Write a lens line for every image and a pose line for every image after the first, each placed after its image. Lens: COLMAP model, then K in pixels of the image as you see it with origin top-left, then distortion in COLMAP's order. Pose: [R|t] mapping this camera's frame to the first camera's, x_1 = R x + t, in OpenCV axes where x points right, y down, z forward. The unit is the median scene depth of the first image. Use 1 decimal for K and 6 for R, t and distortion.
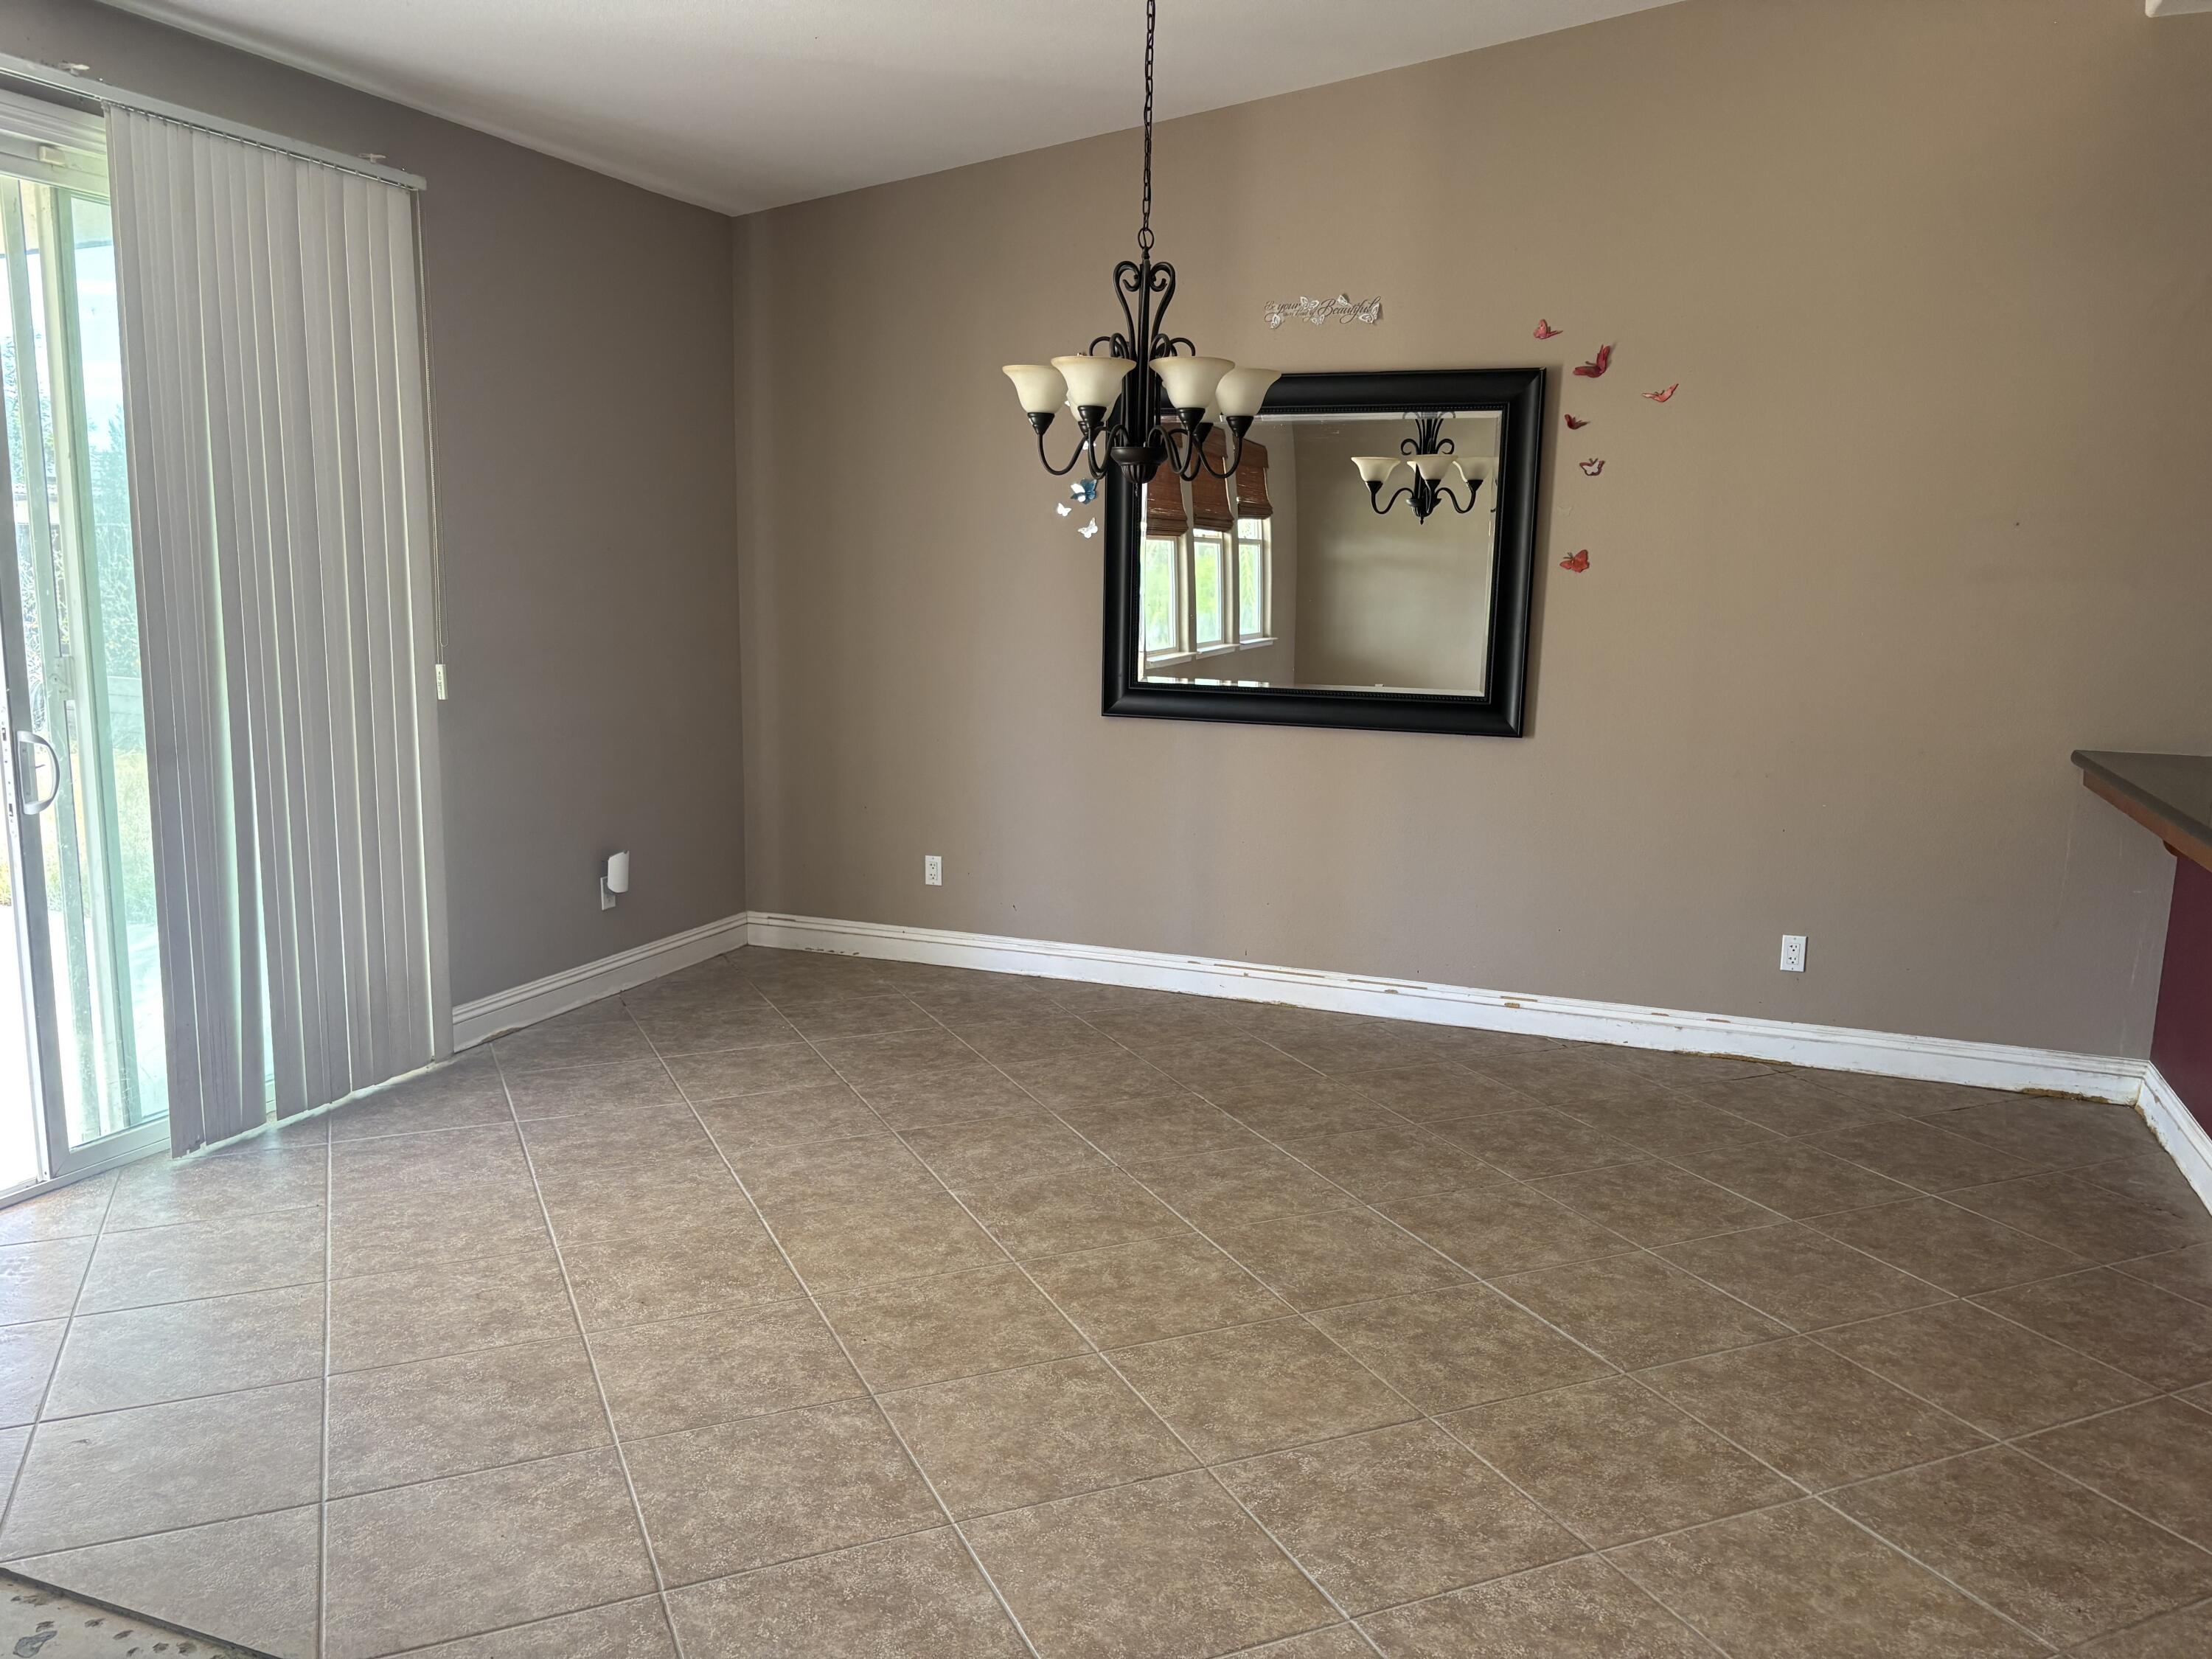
lens RADIAL K [[1667.4, 0, 1106.4], [0, 1667.4, 852.4], [0, 0, 1]] dist [0.056546, -0.067064]
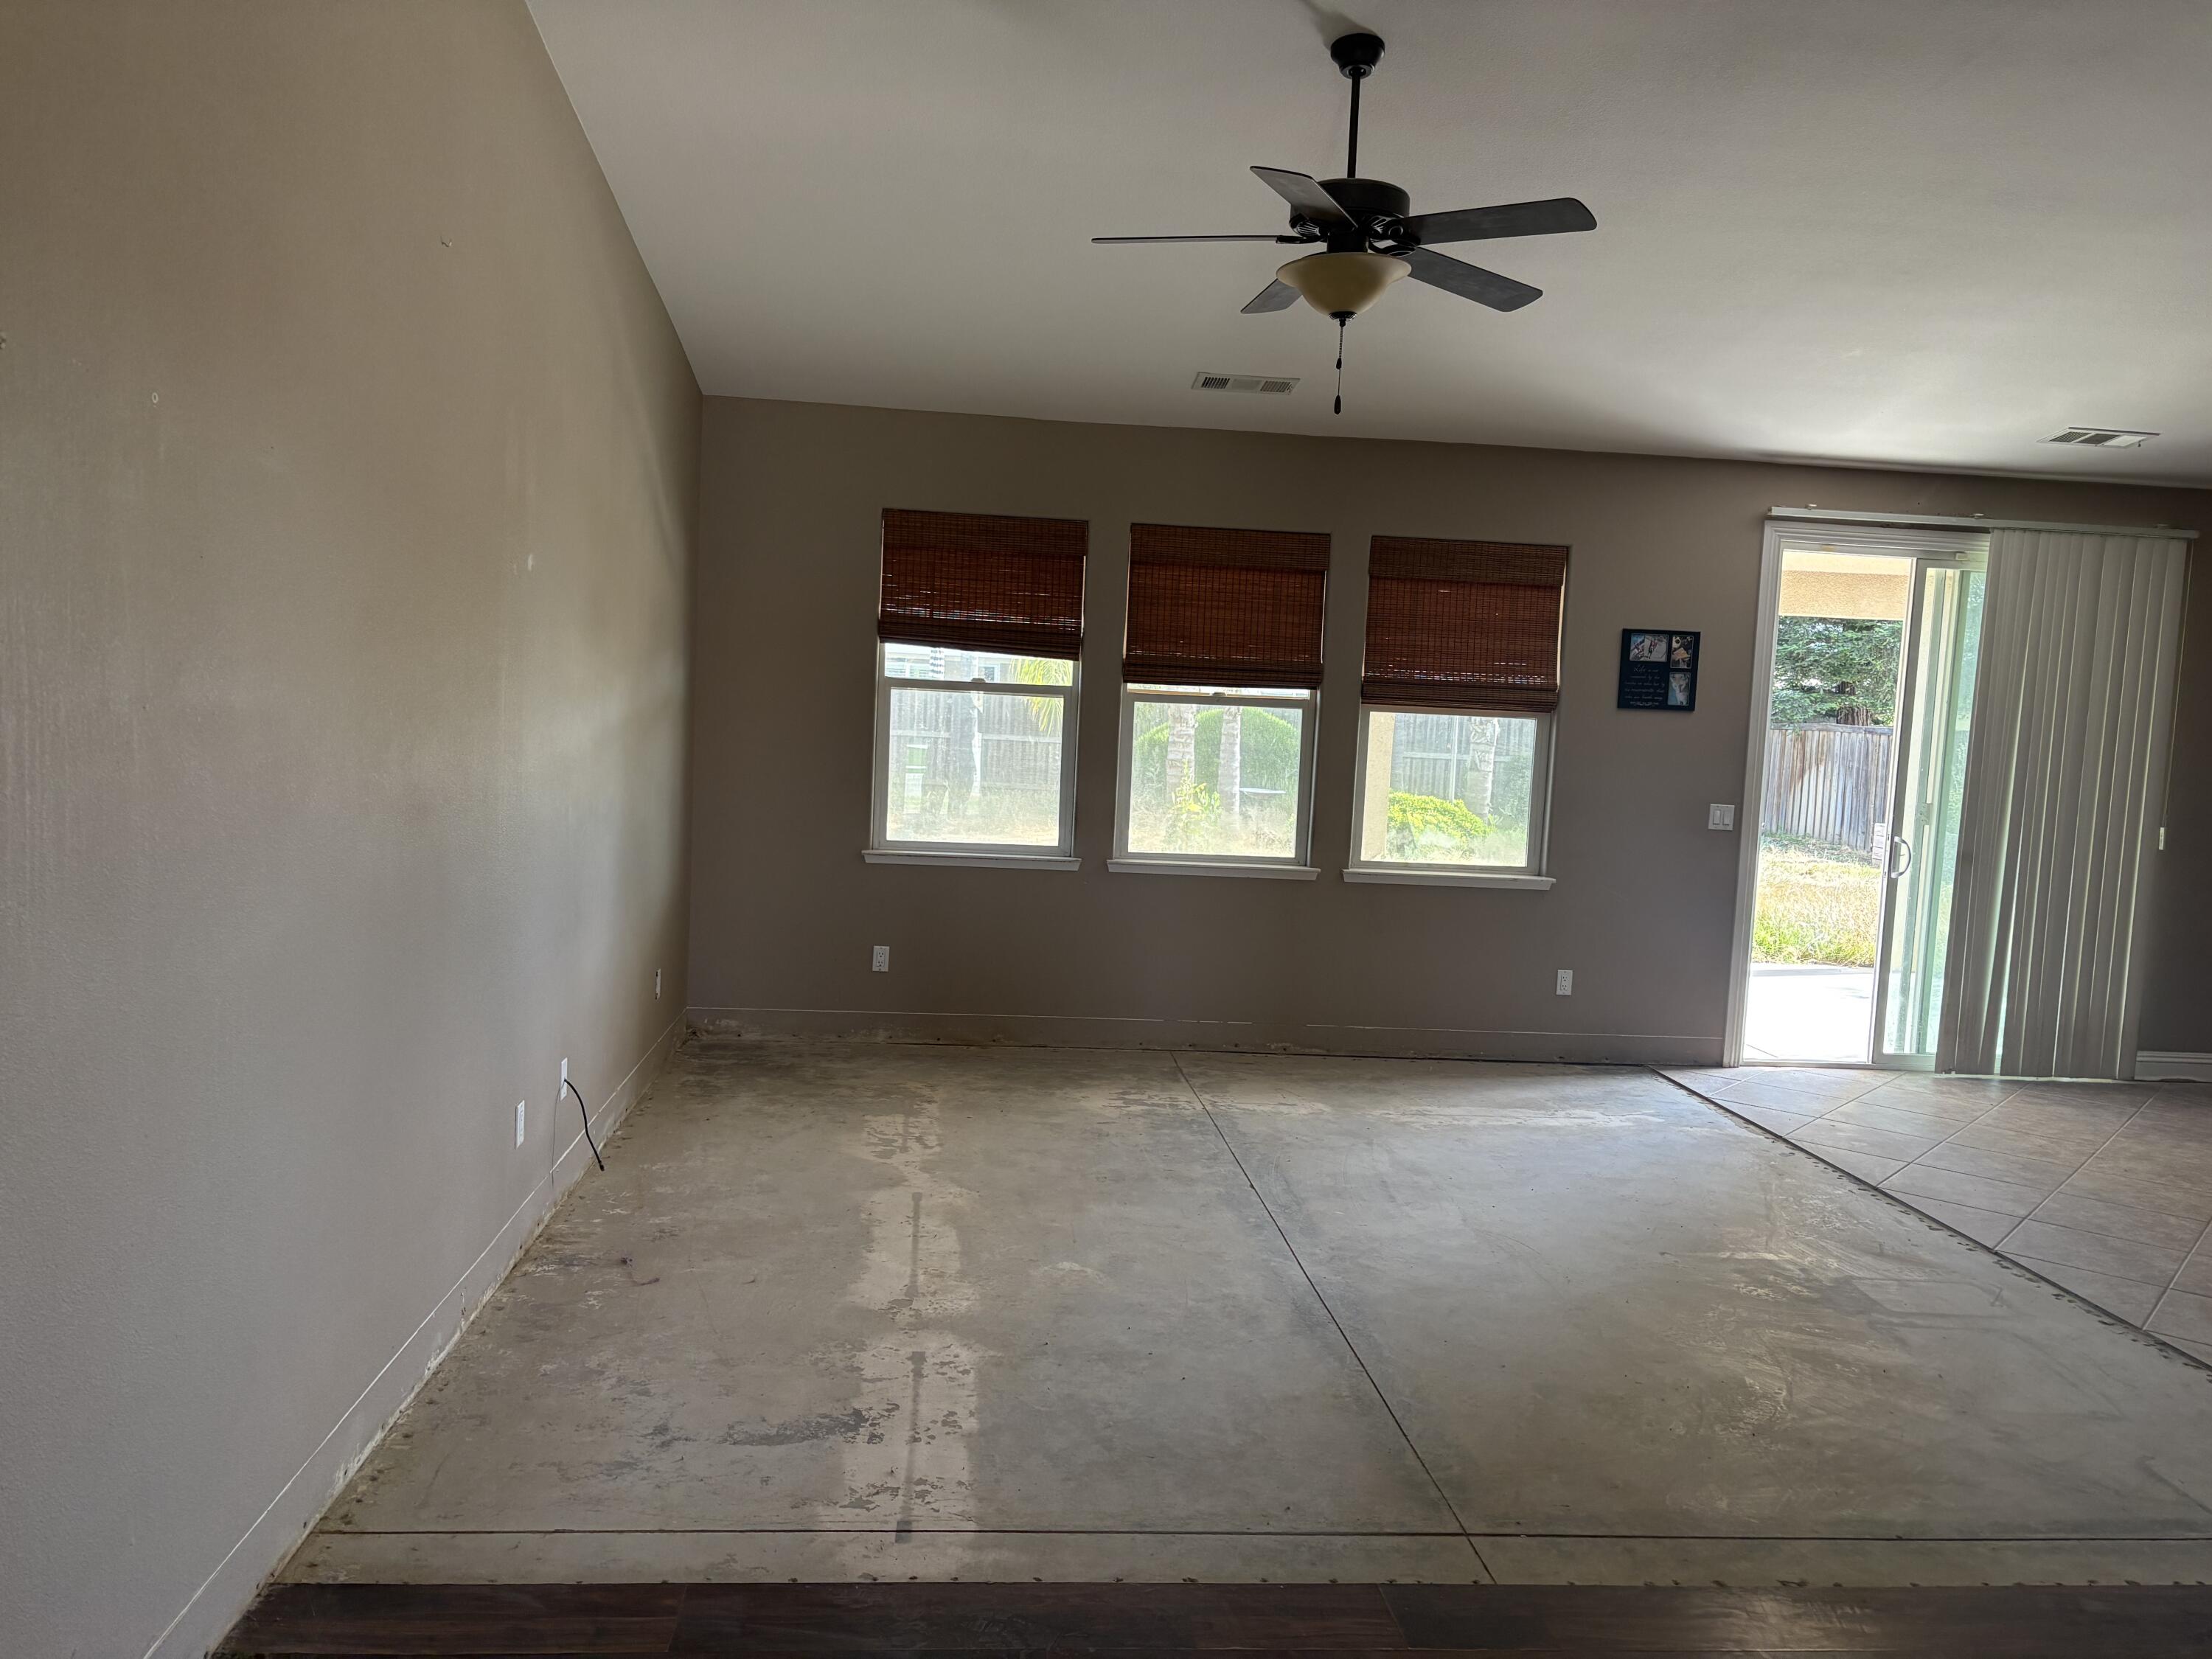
lens RADIAL K [[1667.4, 0, 1101.9], [0, 1667.4, 843.7], [0, 0, 1]] dist [0.056546, -0.067064]
pose [[0.442638, 0.079979, -0.893127, 0.654041], [-0.190165, 0.981732, -0.006333, 0.115991], [0.876304, 0.172645, 0.449761, -0.655721]]
